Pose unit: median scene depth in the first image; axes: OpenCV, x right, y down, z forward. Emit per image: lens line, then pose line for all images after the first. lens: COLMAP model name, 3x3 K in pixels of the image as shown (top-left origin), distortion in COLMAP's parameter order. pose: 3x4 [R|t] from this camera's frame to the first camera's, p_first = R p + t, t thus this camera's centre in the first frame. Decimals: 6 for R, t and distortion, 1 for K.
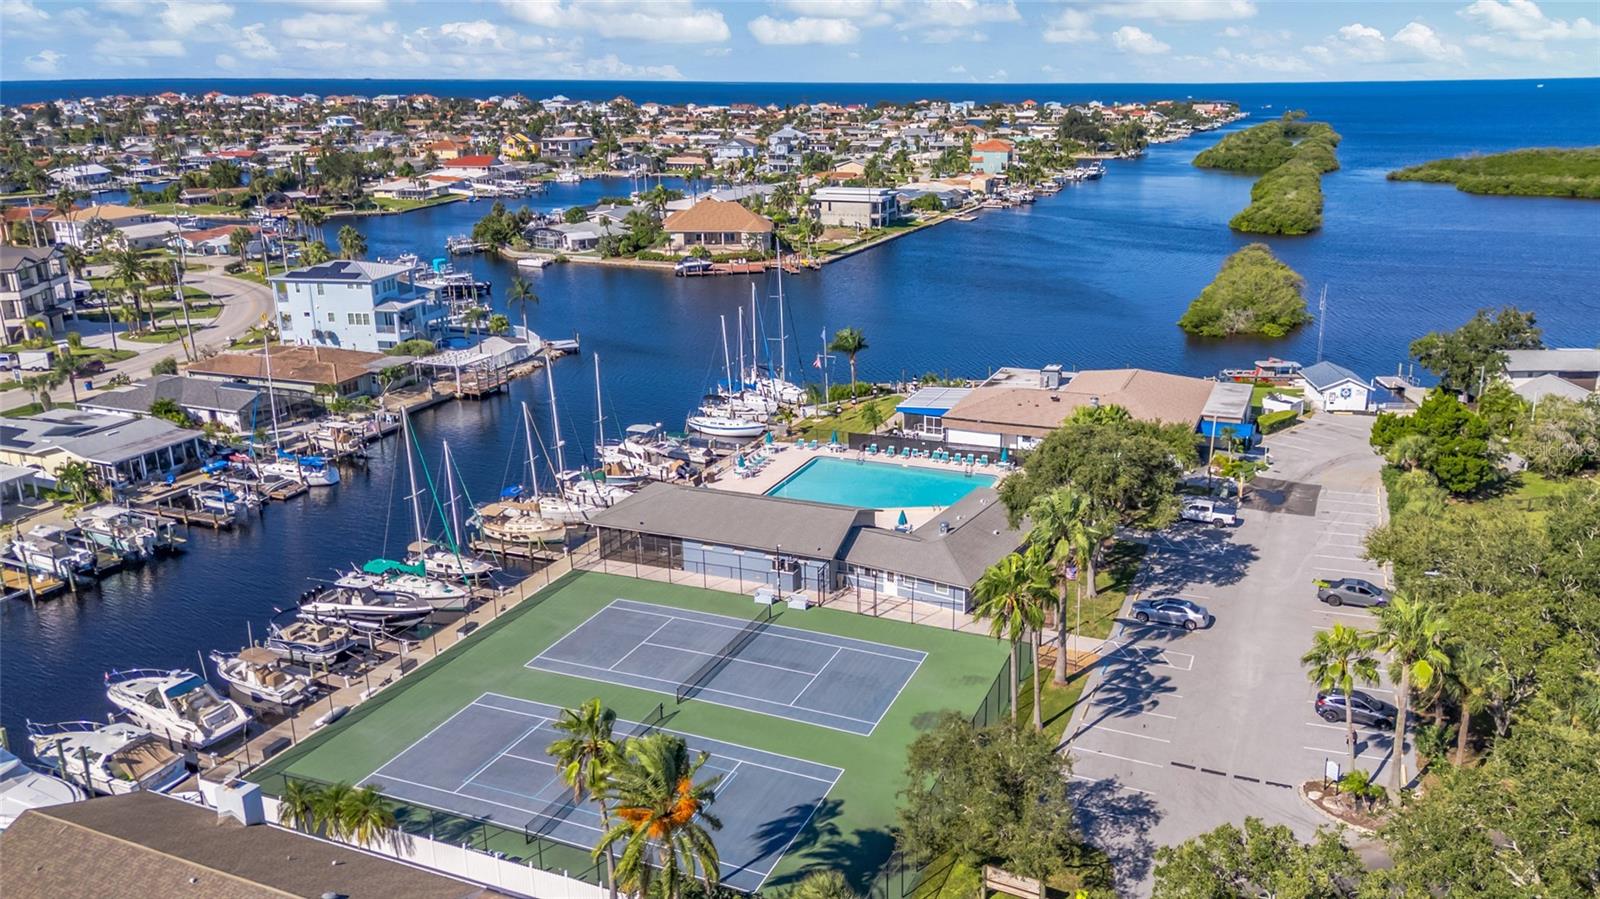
lens RADIAL K [[1168.8, 0, 800.0], [0, 1168.8, 449.5], [0, 0, 1]] dist [-0.001028, -0.002215]
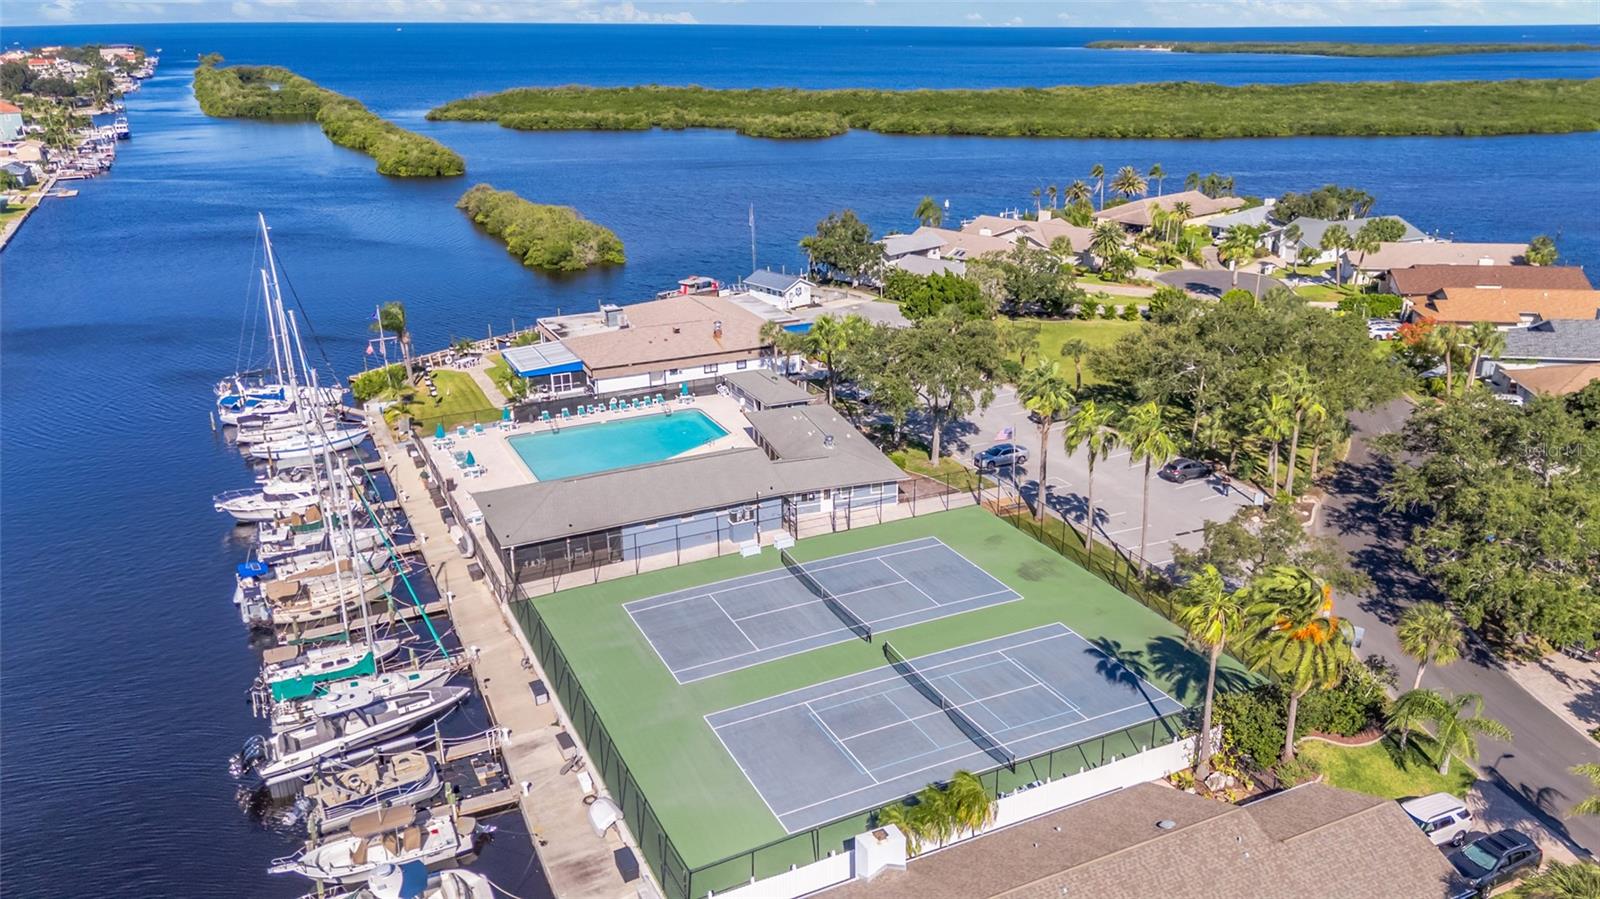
lens RADIAL K [[1179.0, 0, 800.0], [0, 1179.0, 449.5], [0, 0, 1]] dist [0.032768, -0.007055]
pose [[0.660925, -0.246651, 0.708760, -0.693539], [0.220170, 0.966615, 0.131075, -0.077831], [-0.717428, 0.069417, 0.693165, 0.266602]]
